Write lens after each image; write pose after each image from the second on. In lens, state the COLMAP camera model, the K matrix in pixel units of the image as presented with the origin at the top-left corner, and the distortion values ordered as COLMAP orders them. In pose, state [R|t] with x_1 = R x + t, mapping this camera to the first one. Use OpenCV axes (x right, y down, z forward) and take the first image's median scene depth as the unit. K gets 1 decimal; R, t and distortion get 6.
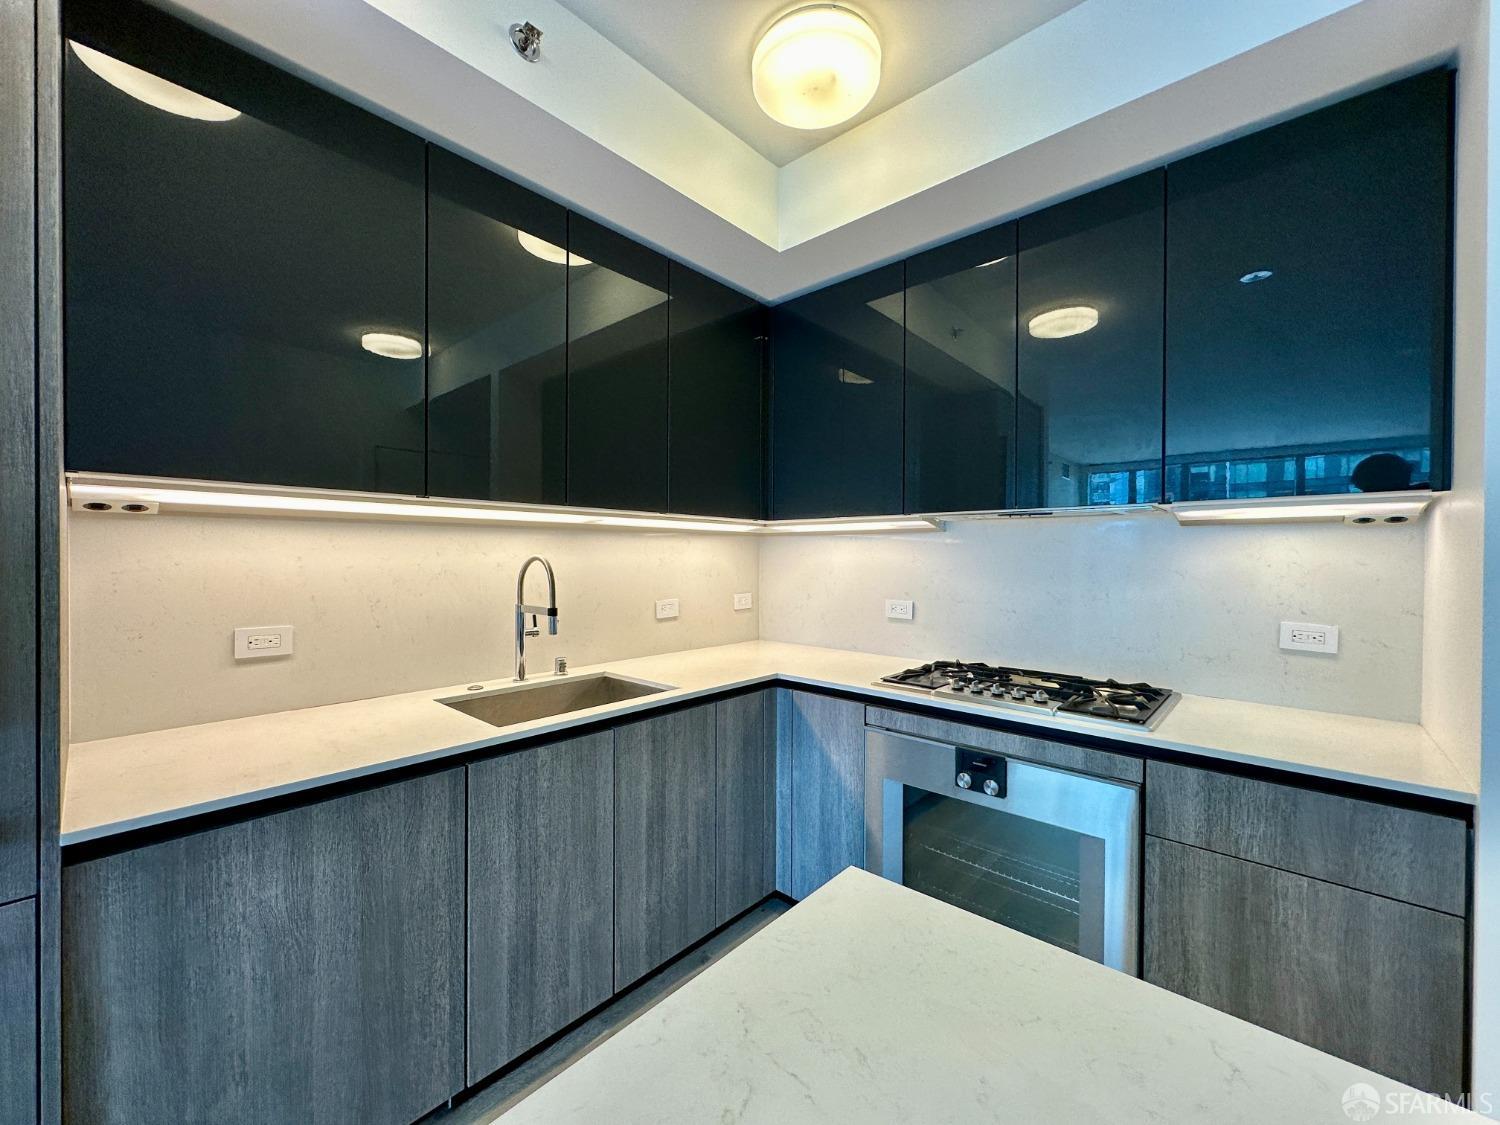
lens RADIAL K [[601.0, 0, 751.6], [0, 601.0, 560.3], [0, 0, 1]] dist [0.001038, 0.000956]
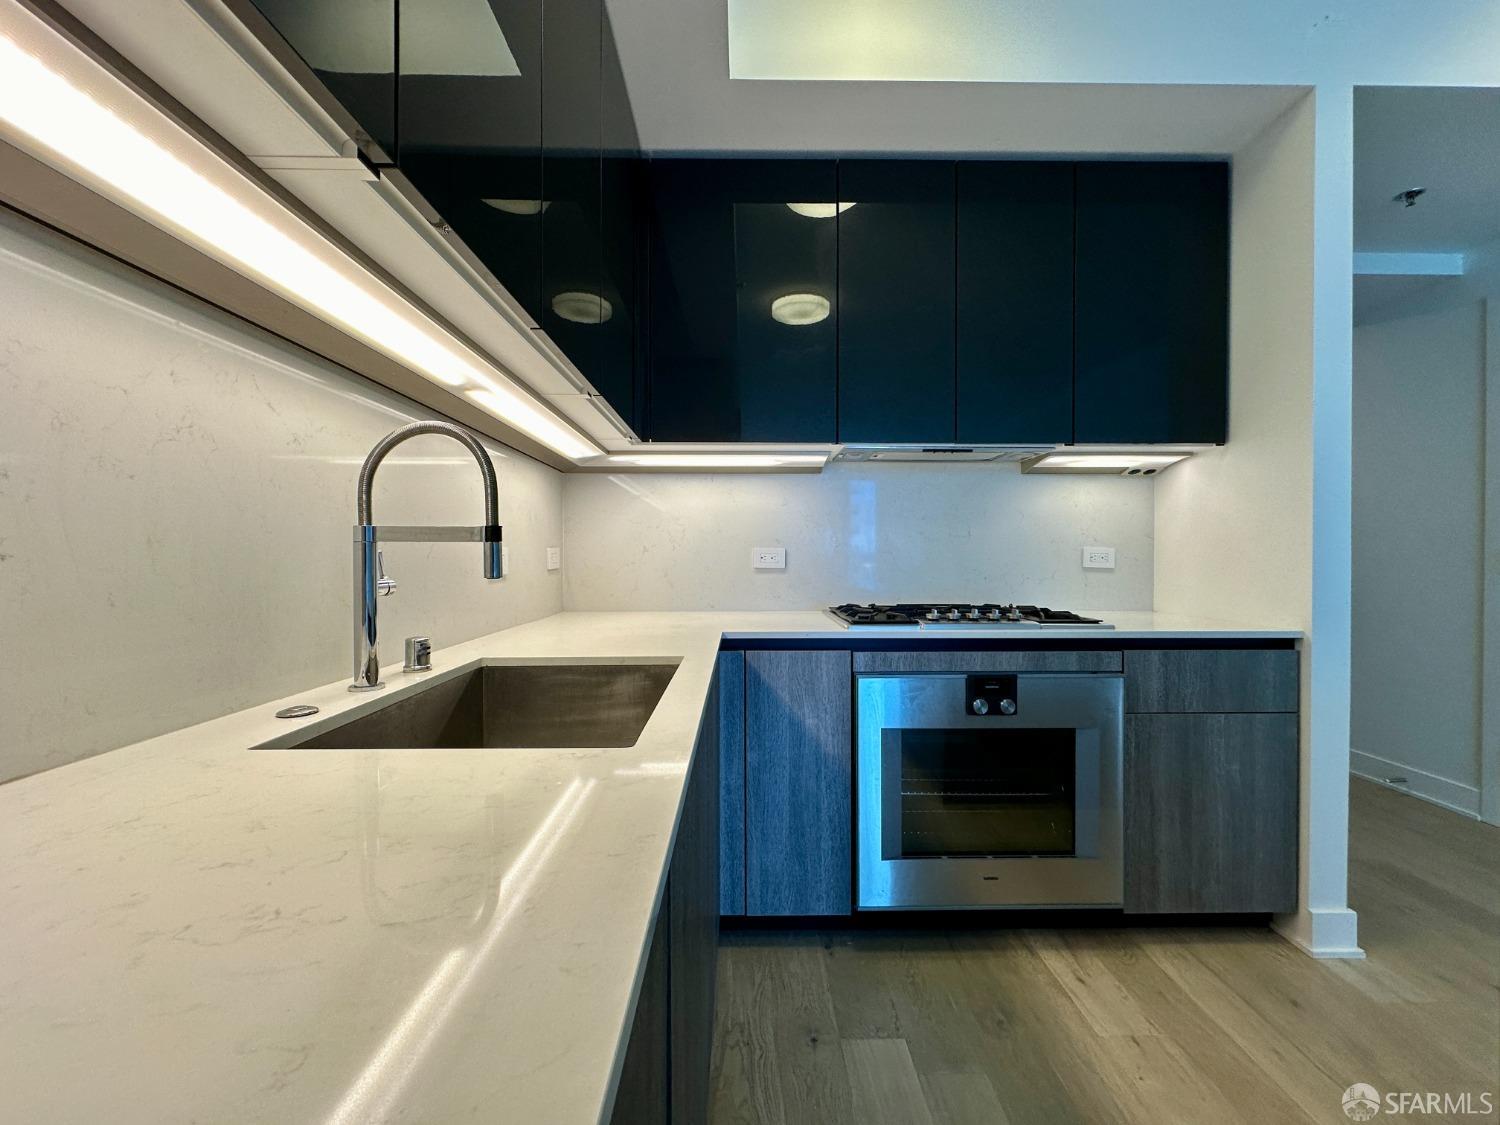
lens RADIAL K [[601.0, 0, 753.5], [0, 601.0, 560.1], [0, 0, 1]] dist [0.001038, 0.000956]
pose [[0.734322, -0.009489, 0.678735, -0.482390], [0.008824, 0.999951, 0.004432, 0.101188], [-0.678744, 0.002735, 0.734370, 0.445504]]
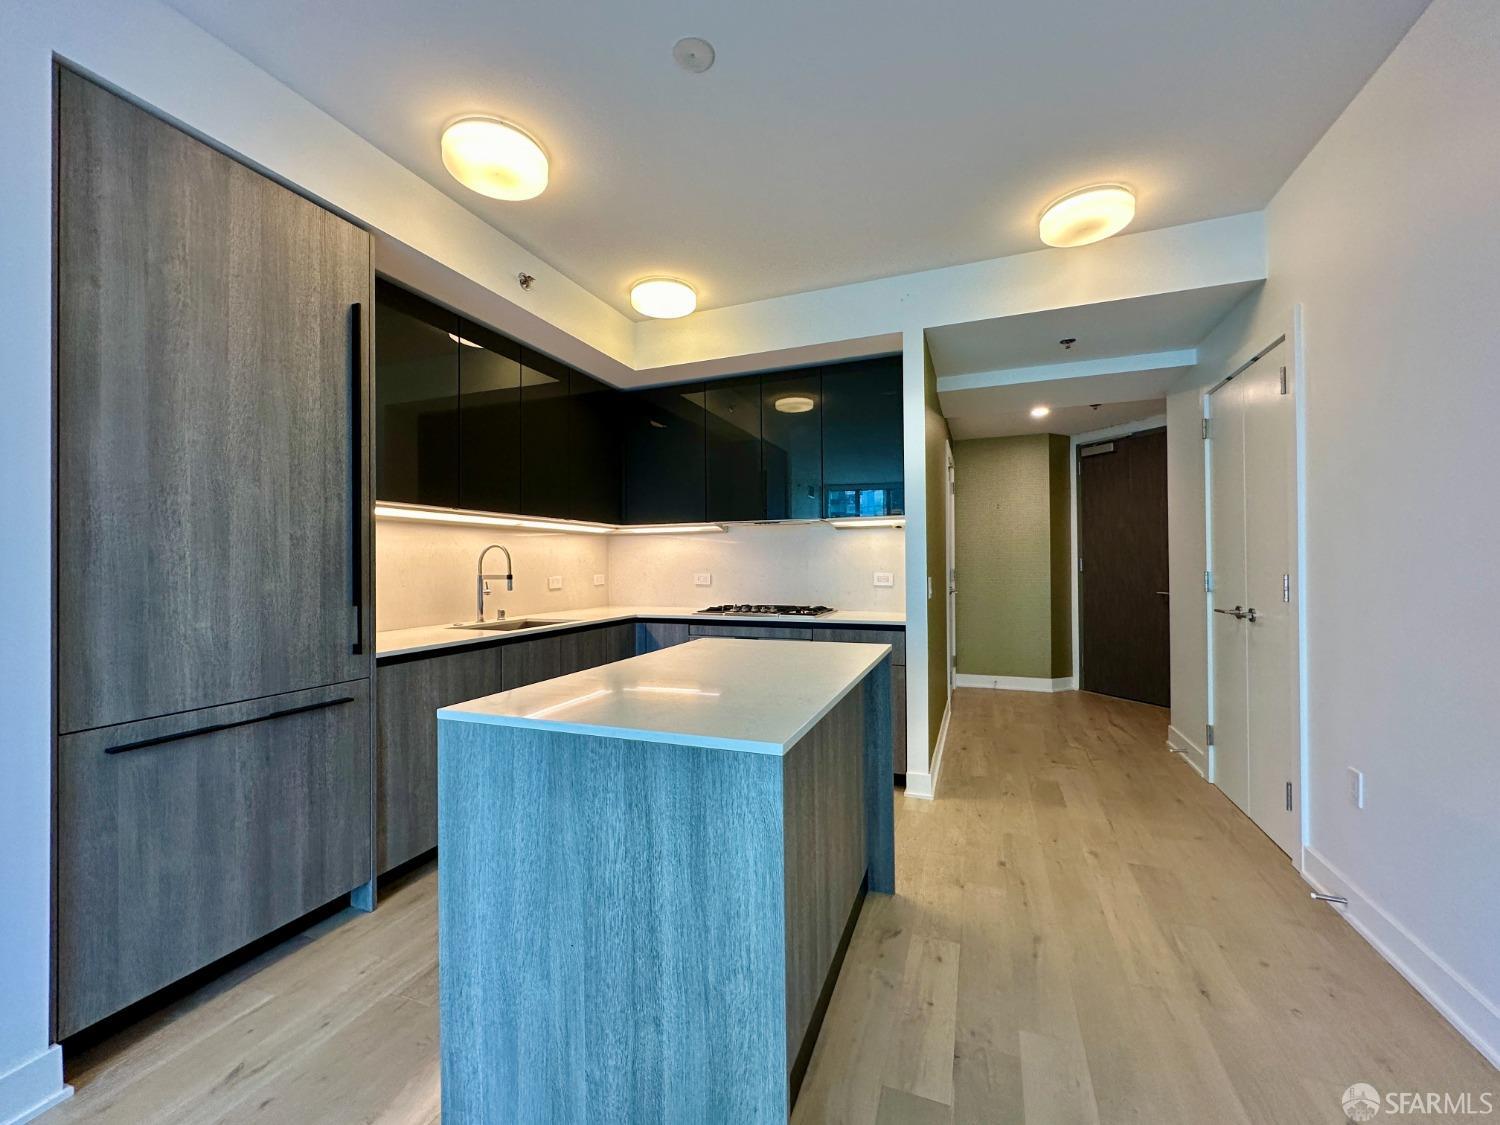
lens RADIAL K [[601.0, 0, 750.5], [0, 601.0, 562.7], [0, 0, 1]] dist [0.001038, 0.000956]
pose [[0.936721, -0.011253, 0.349896, -0.269451], [0.015027, 0.999854, -0.008073, 0.064940], [-0.349754, 0.012821, 0.936754, -0.778918]]
